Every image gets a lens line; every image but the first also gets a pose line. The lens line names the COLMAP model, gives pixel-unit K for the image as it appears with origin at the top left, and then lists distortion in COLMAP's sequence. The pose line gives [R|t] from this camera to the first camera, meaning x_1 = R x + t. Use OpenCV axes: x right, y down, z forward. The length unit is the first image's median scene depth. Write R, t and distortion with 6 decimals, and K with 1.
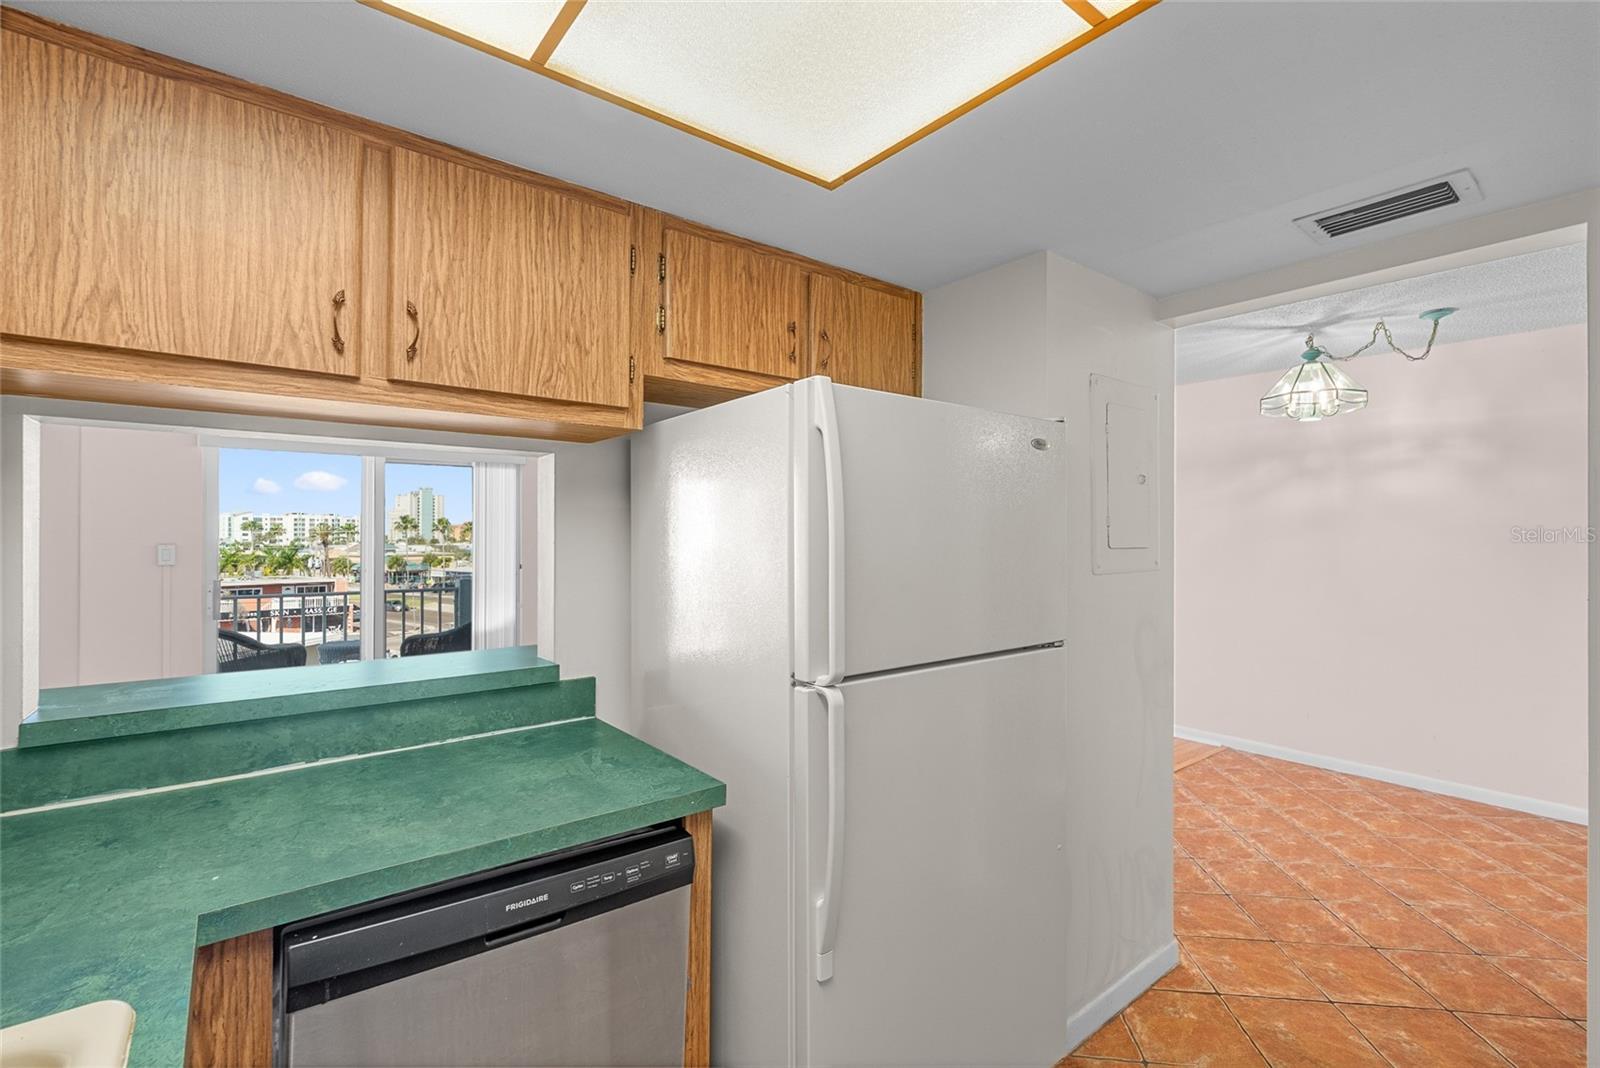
lens RADIAL K [[715.7, 0, 800.0], [0, 715.7, 534.0], [0, 0, 1]] dist [-0.003078, 0.000311]
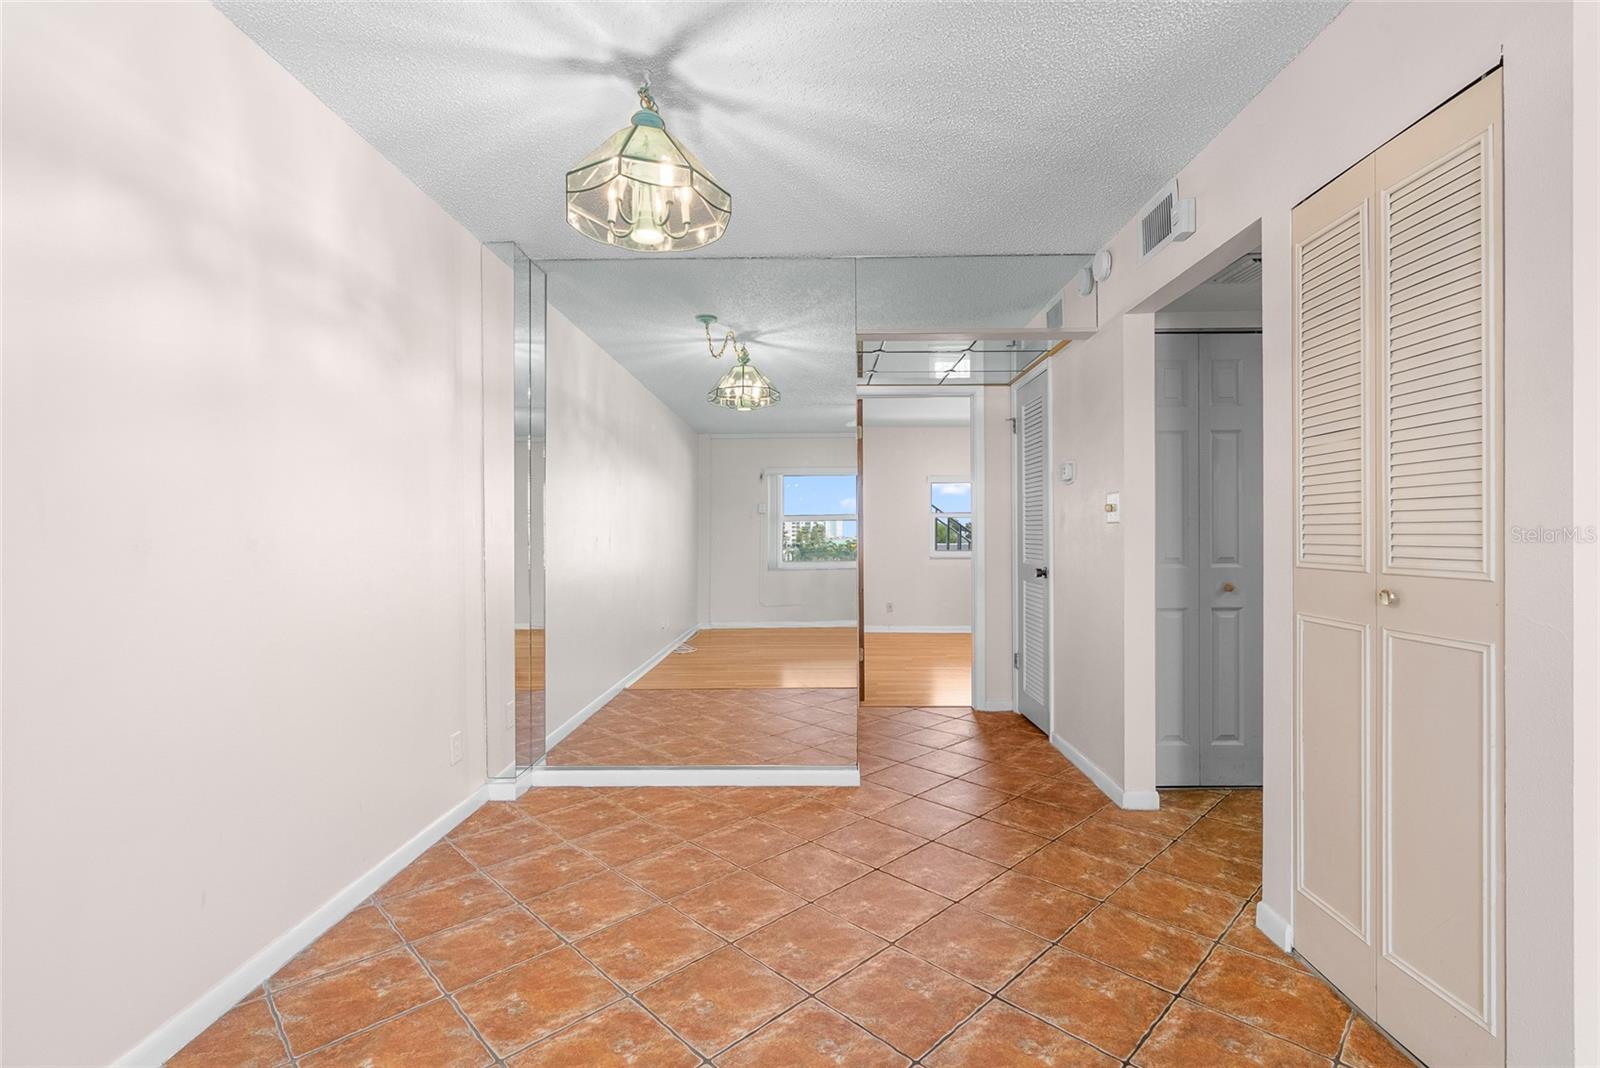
lens RADIAL K [[715.7, 0, 800.0], [0, 715.7, 534.0], [0, 0, 1]] dist [-0.003078, 0.000311]
pose [[-0.775003, 0.004147, 0.631944, 0.274487], [0.002168, 0.999990, -0.003903, 0.075154], [-0.631954, -0.001655, -0.775004, 1.389824]]
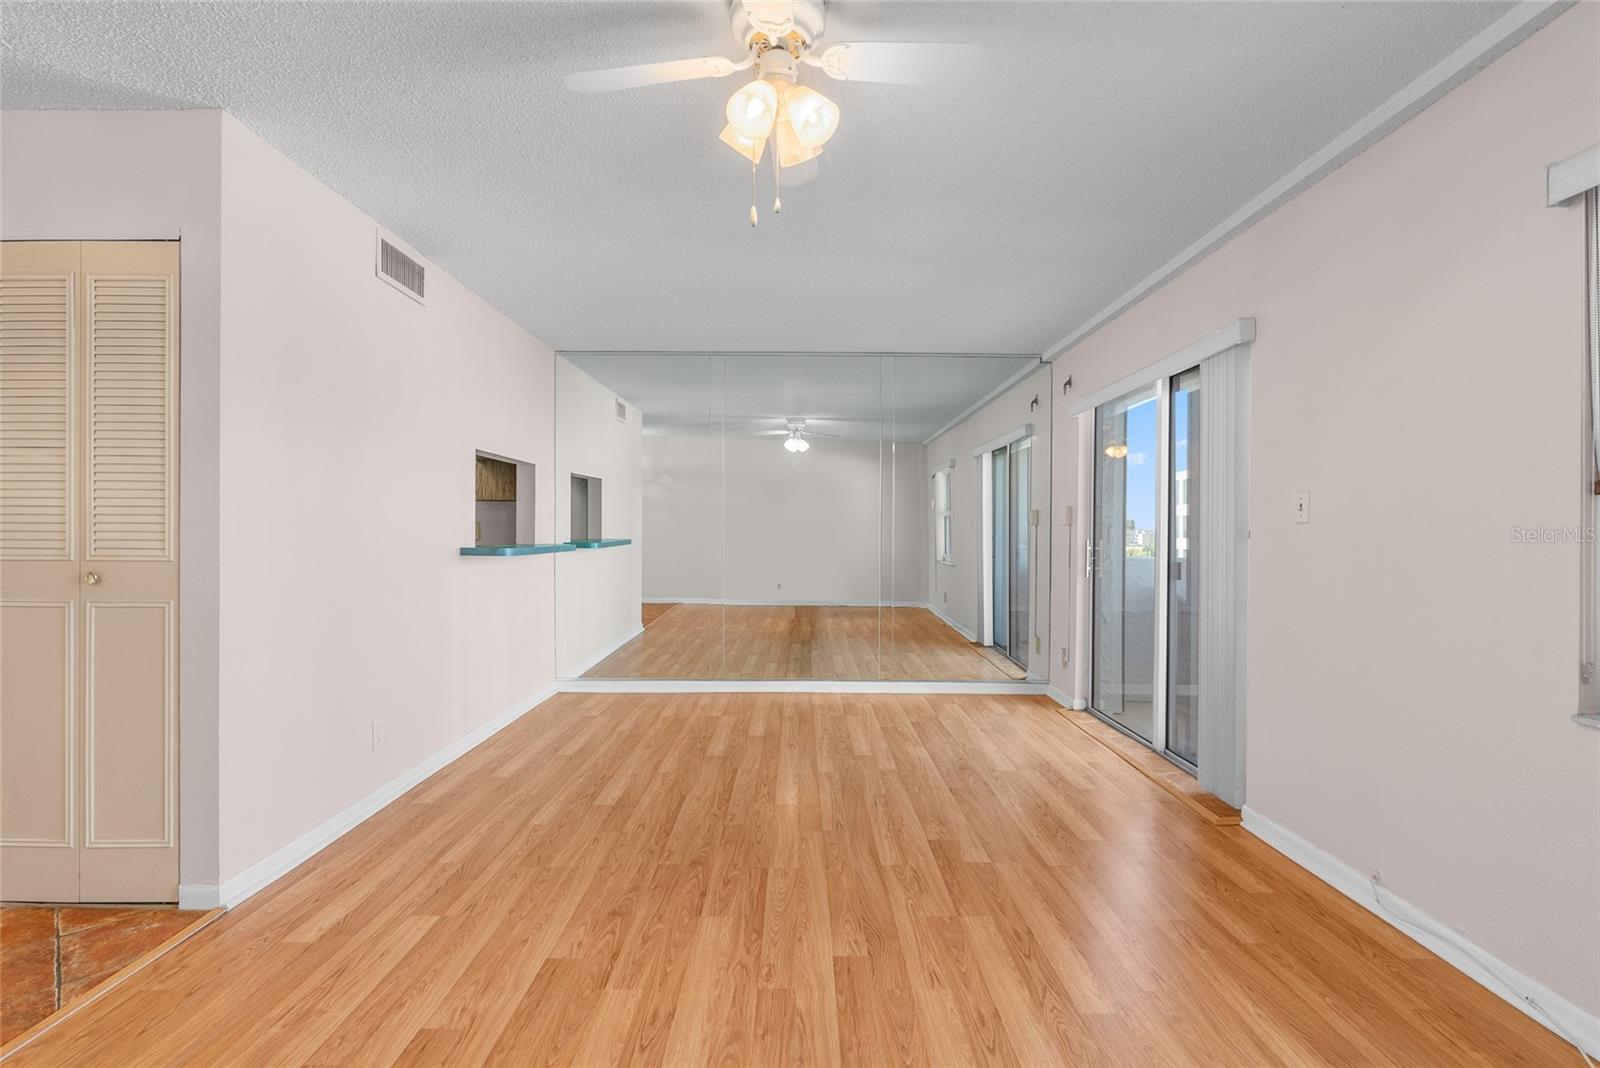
lens RADIAL K [[750.8, 0, 820.2], [0, 750.8, 536.3], [0, 0, 1]] dist [-0.001666, -0.000505]
pose [[-0.619855, 0.001920, -0.784714, 0.391272], [0.000807, 0.999998, 0.001810, 0.077995], [0.784716, 0.000488, -0.619855, 1.697415]]
